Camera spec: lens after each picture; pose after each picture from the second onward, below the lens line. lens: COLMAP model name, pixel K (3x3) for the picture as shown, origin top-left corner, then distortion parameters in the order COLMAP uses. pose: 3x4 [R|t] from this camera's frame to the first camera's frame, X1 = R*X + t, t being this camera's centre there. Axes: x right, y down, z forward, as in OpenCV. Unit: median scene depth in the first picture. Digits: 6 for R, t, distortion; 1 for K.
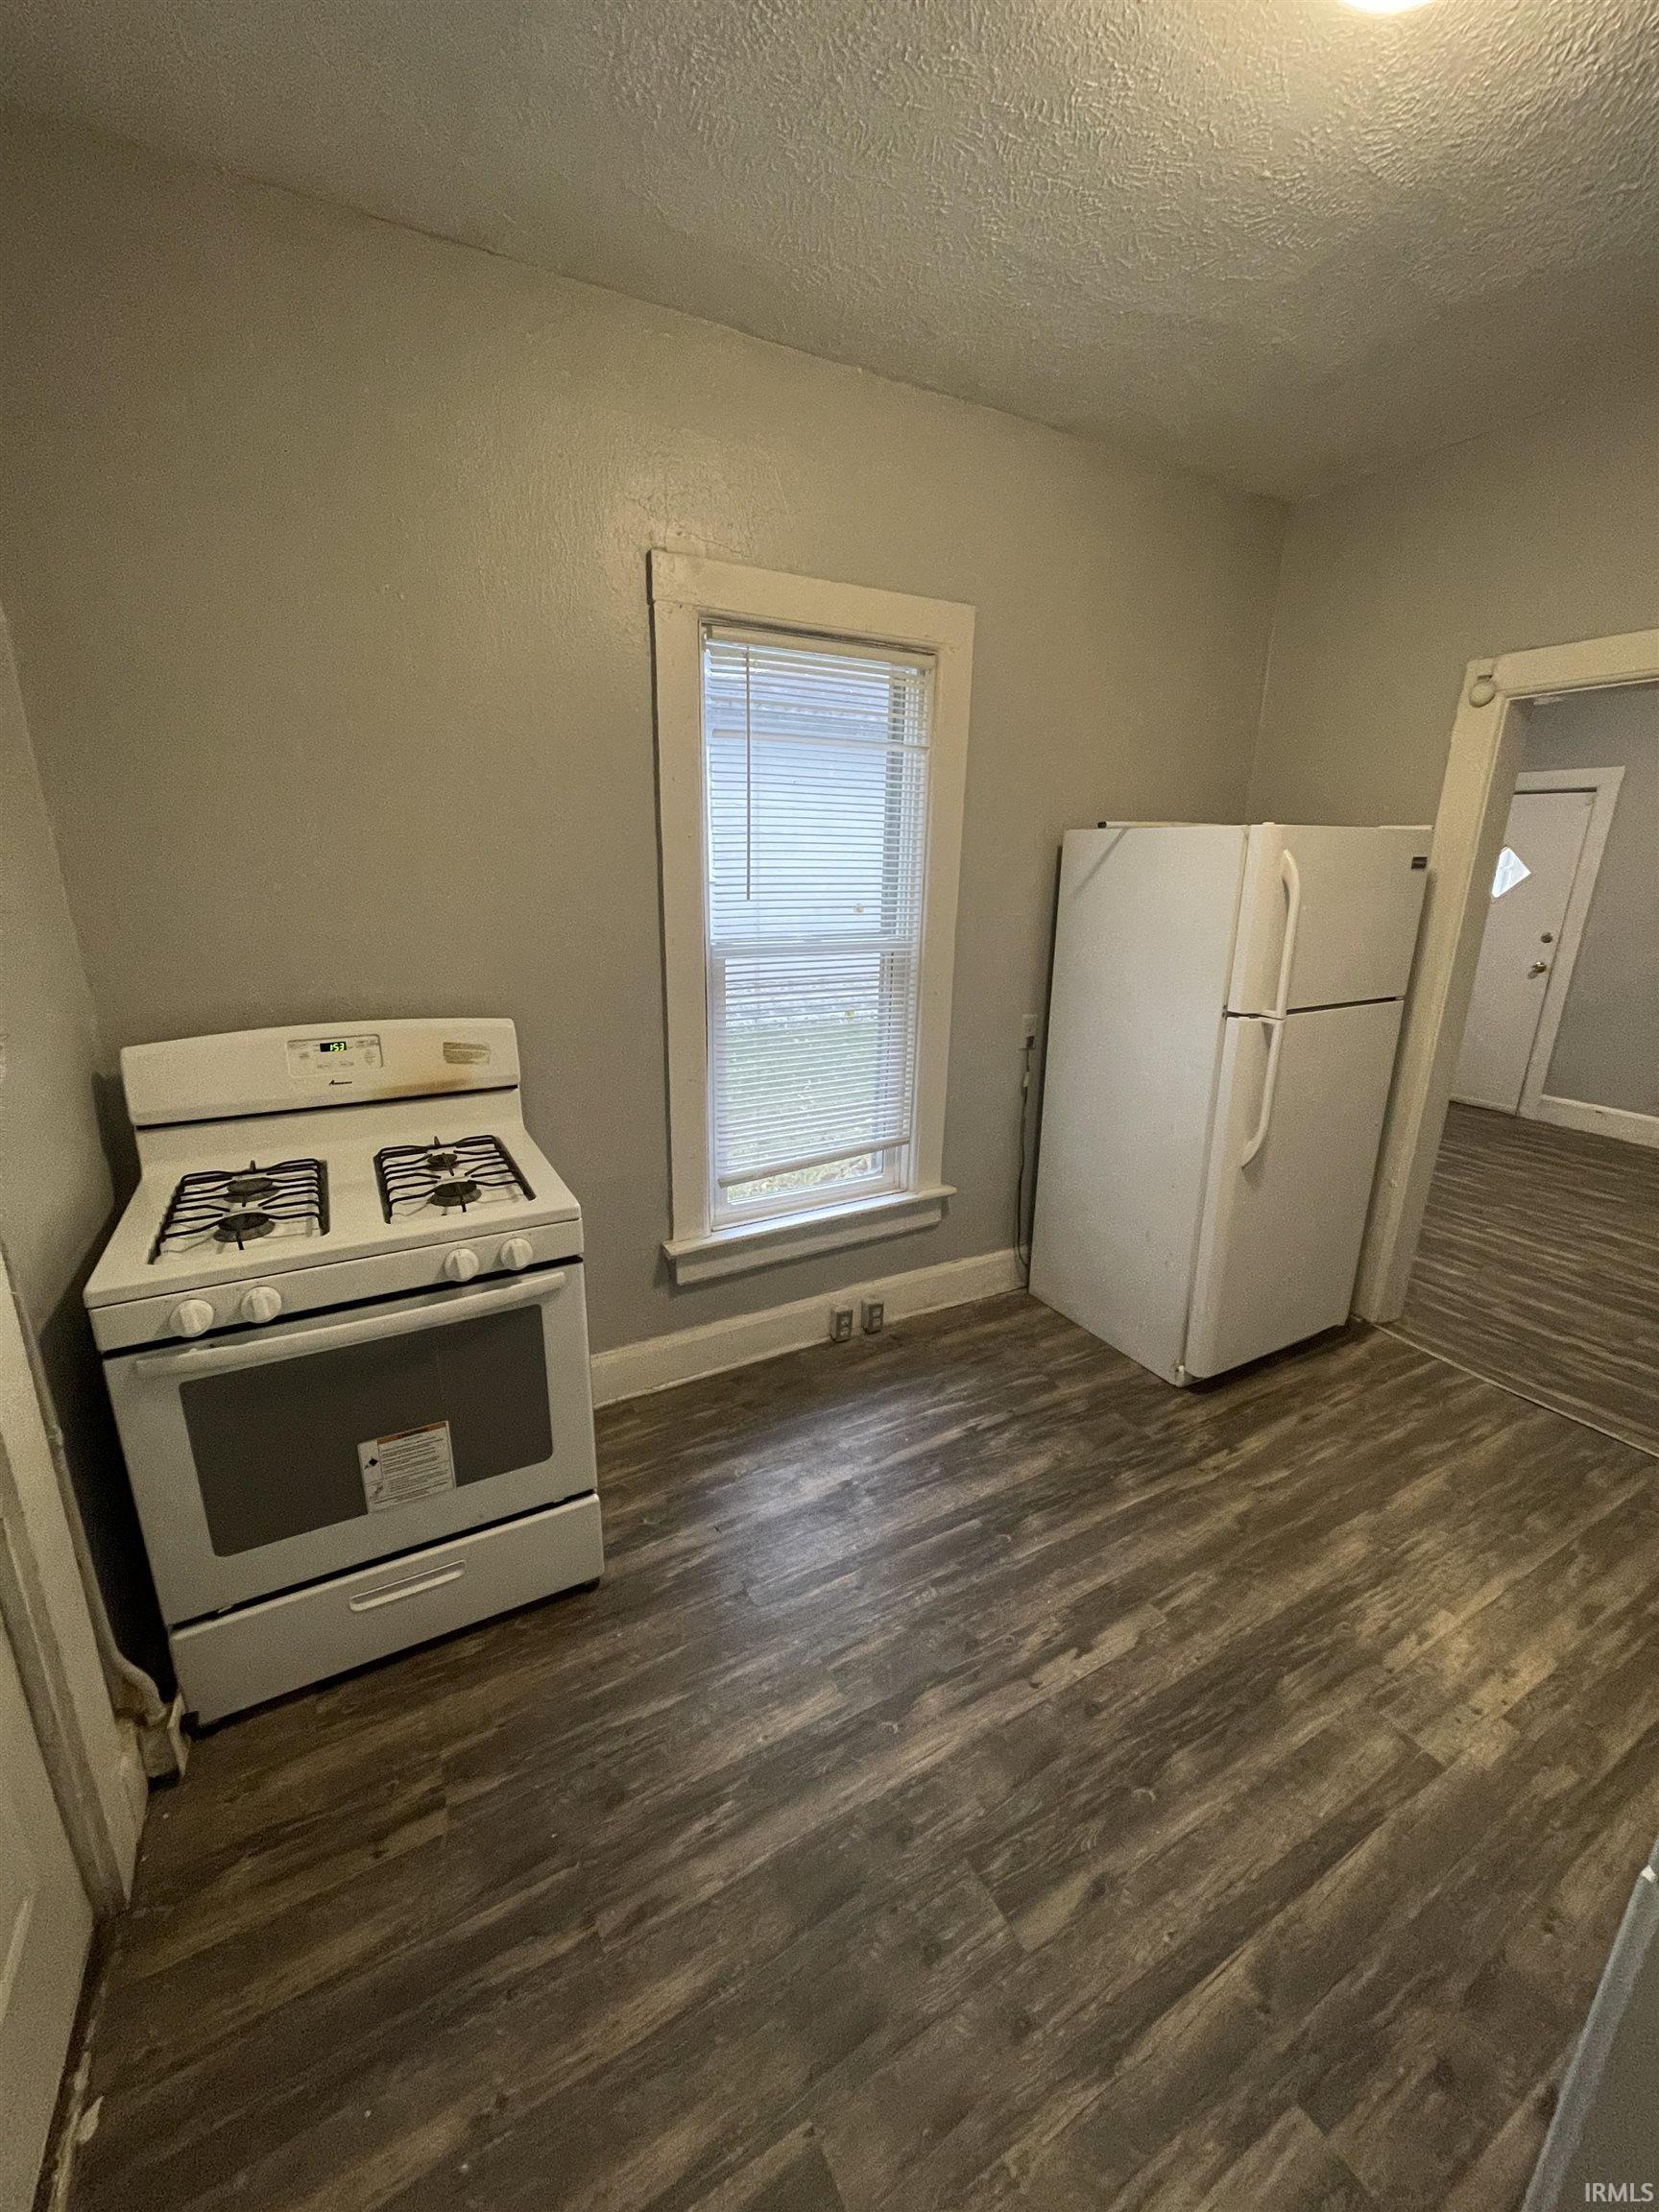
lens RADIAL K [[888.5, 0, 836.1], [0, 888.5, 1101.9], [0, 0, 1]] dist [-0.001345, 0.000074]
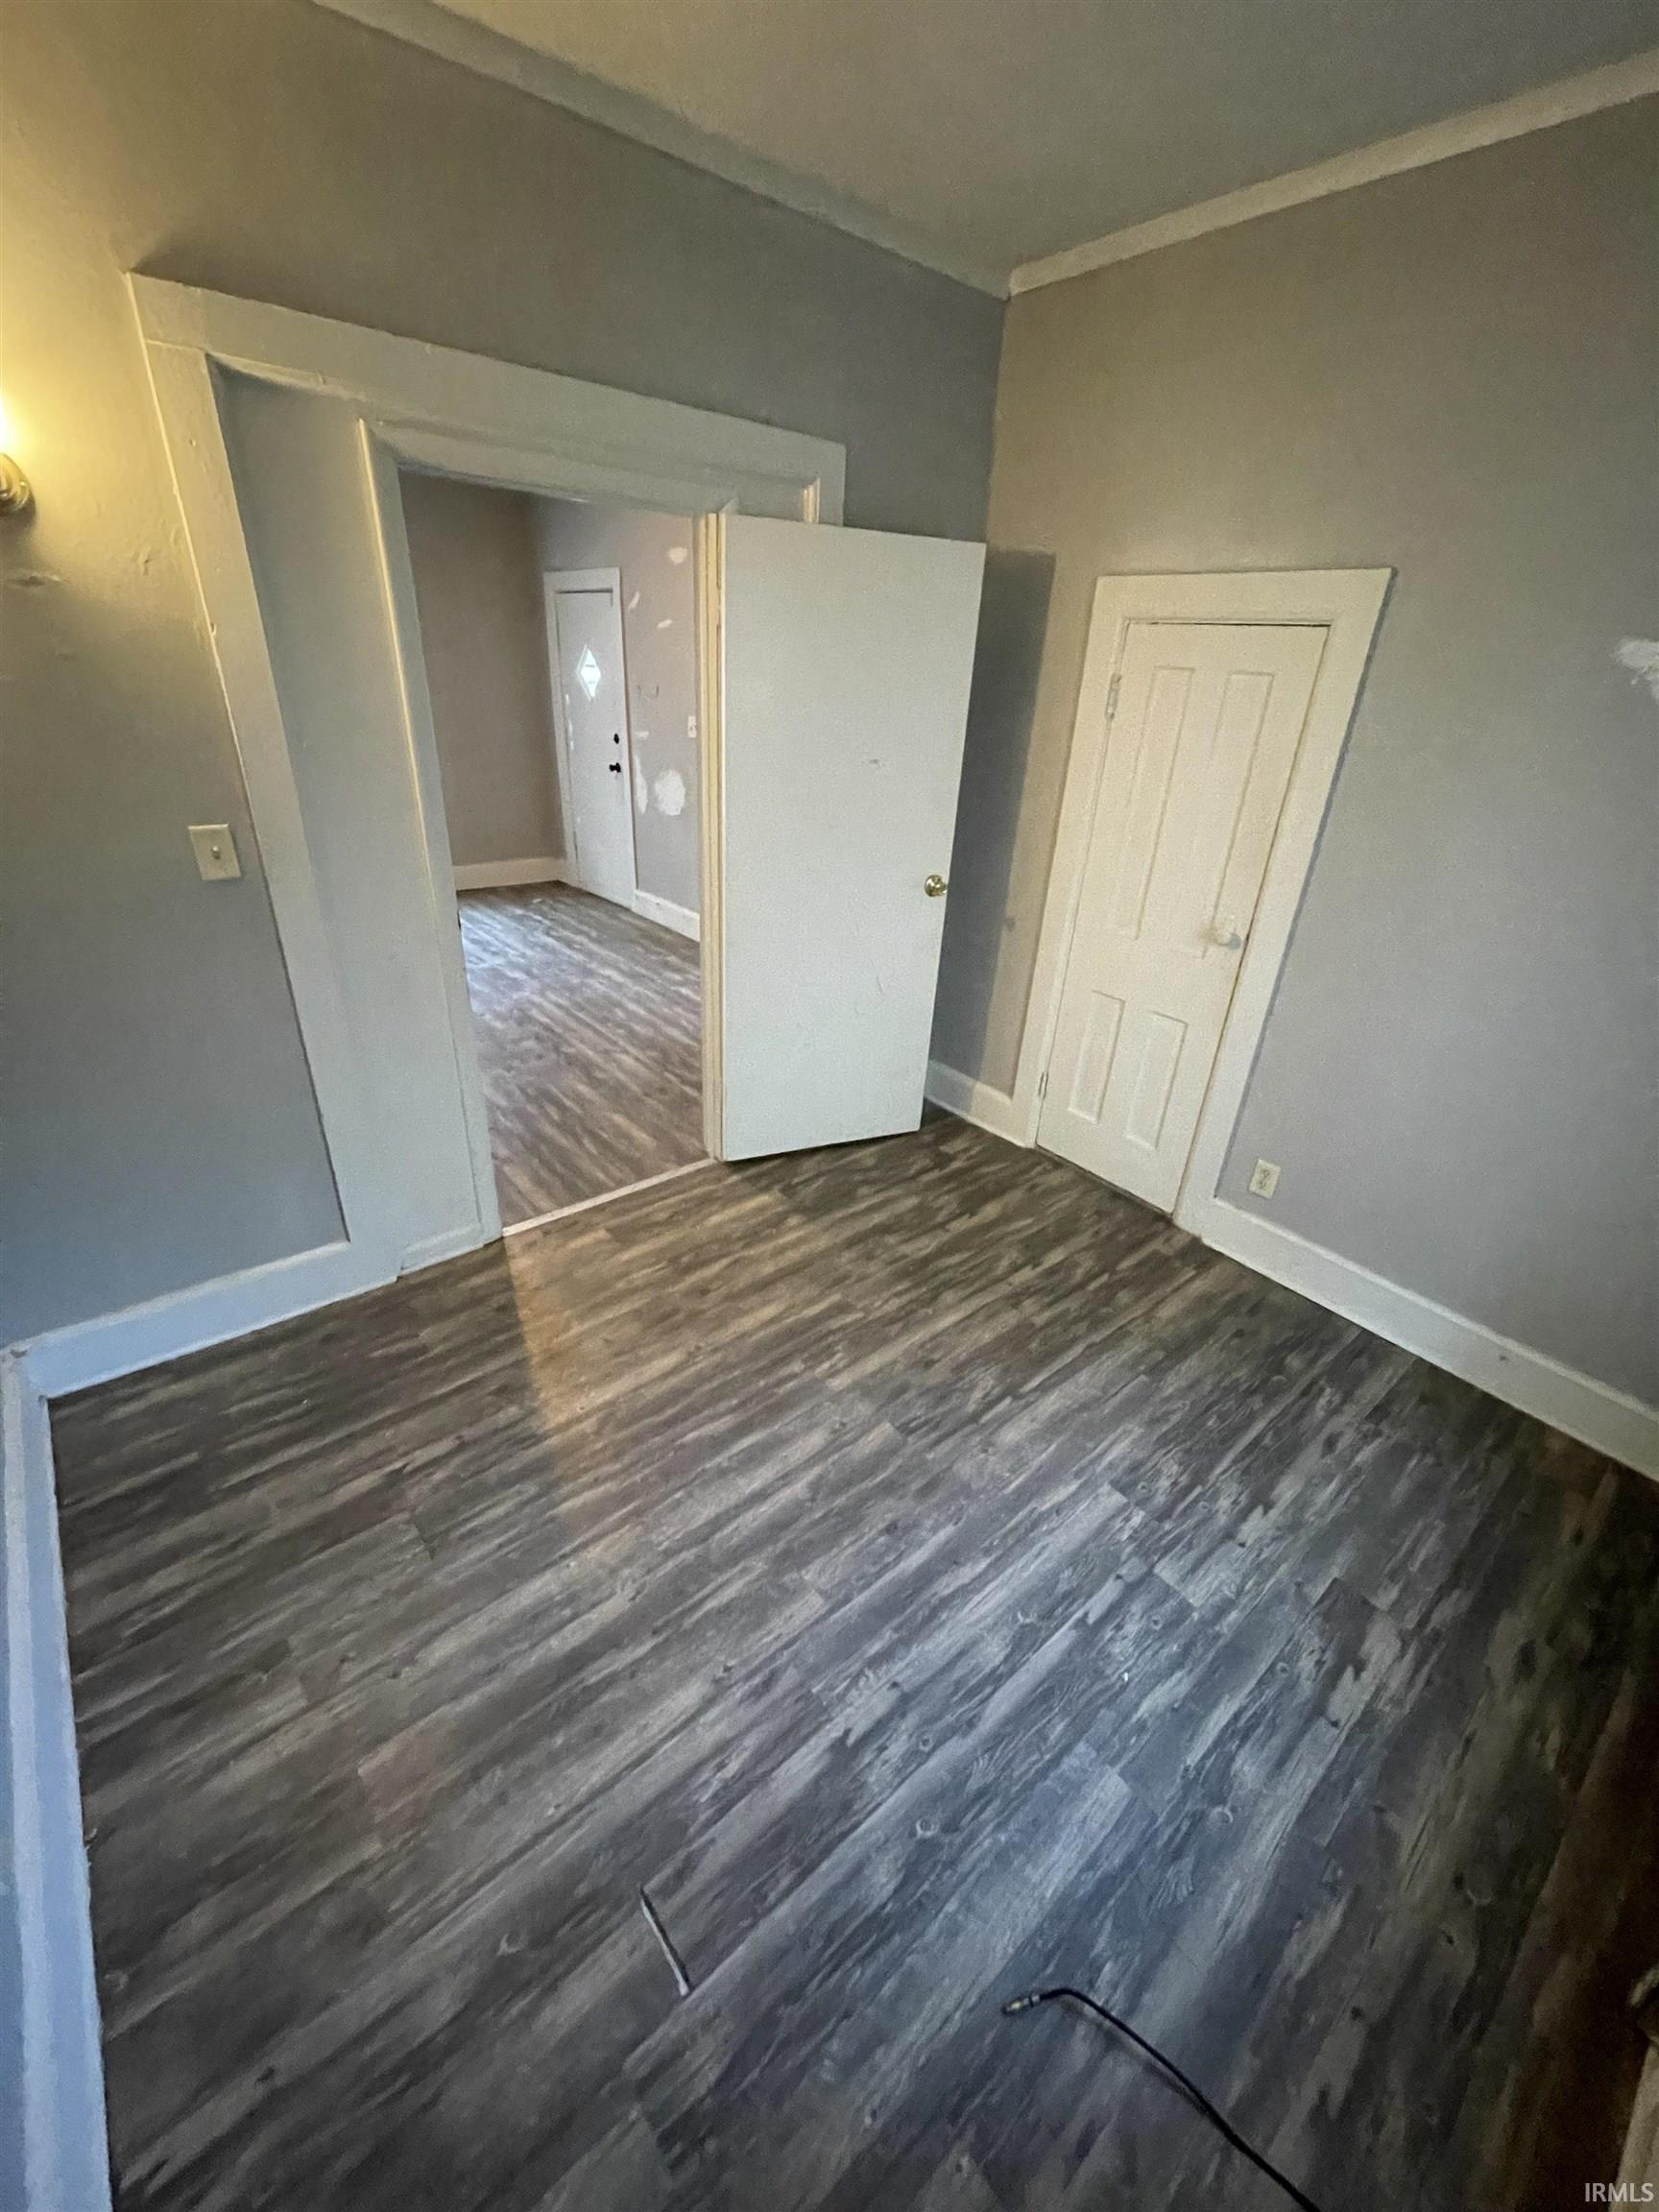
lens RADIAL K [[888.5, 0, 836.1], [0, 888.5, 1101.9], [0, 0, 1]] dist [-0.001345, 0.000074]
pose [[0.981175, -0.061153, 0.183184, 1.386490], [0.024081, 0.979879, 0.198133, 0.064373], [-0.191615, -0.189992, 0.962905, -0.287875]]
